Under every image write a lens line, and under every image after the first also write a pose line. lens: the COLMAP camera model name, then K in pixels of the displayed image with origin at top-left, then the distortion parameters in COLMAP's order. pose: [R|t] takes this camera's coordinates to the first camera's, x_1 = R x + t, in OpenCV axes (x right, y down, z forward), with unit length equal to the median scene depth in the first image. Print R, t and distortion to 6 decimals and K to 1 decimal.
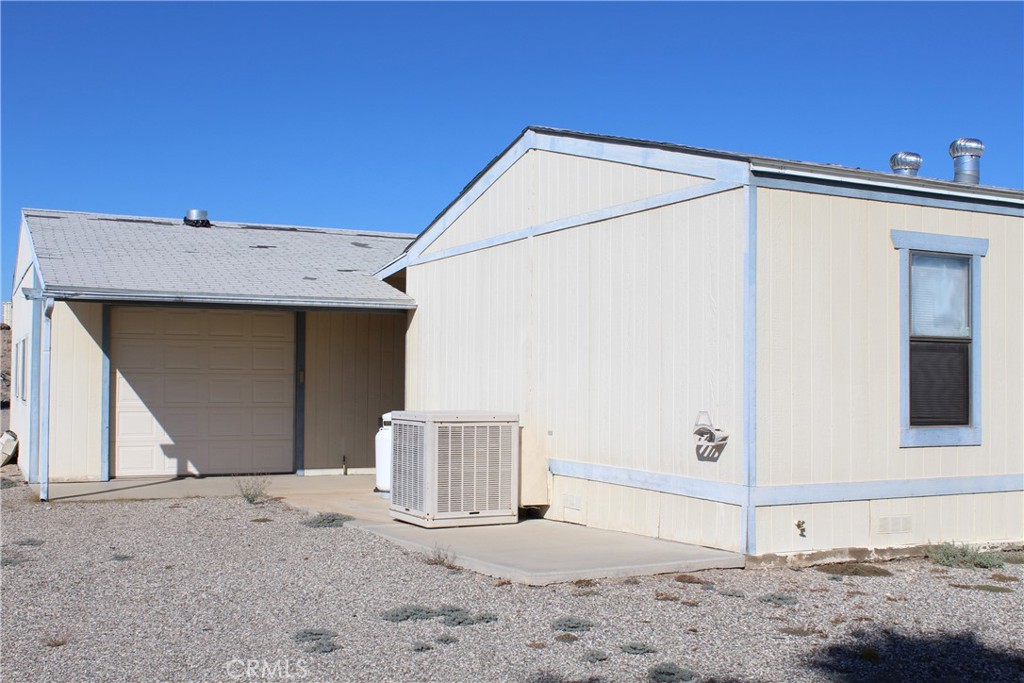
lens RADIAL K [[1132.0, 0, 512.0], [0, 1132.0, 341.5], [0, 0, 1]] dist [-0.111189, 0.001735]
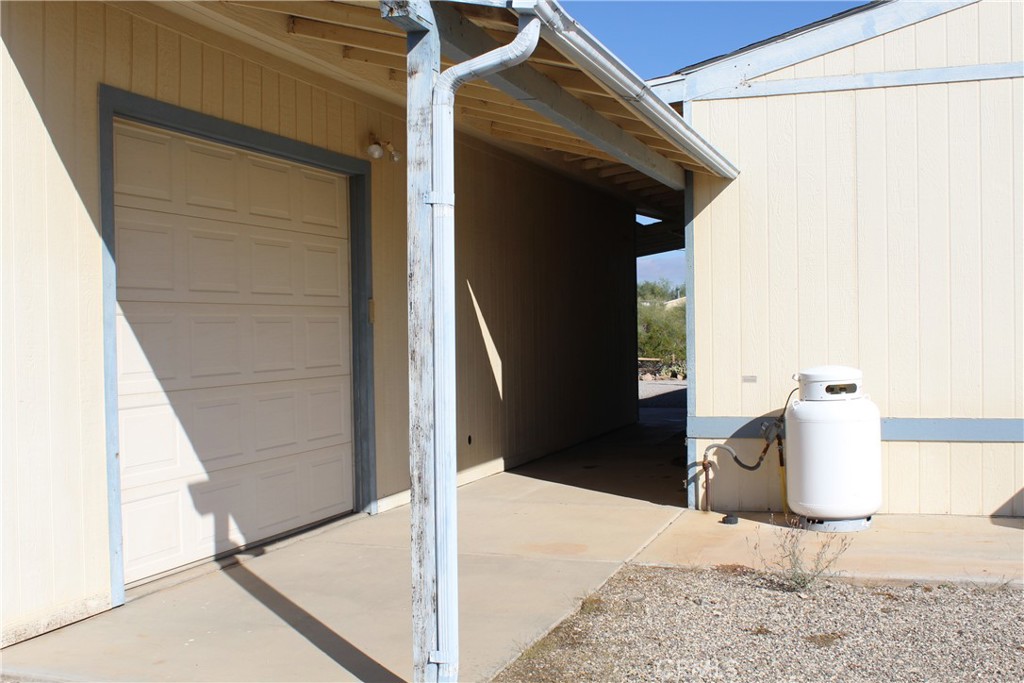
lens RADIAL K [[1132.0, 0, 512.0], [0, 1132.0, 341.5], [0, 0, 1]] dist [-0.111189, 0.001735]
pose [[0.714810, -0.027354, 0.698784, -0.501161], [-0.000863, 0.999199, 0.039996, 0.025984], [-0.699318, -0.029192, 0.714214, 0.635745]]
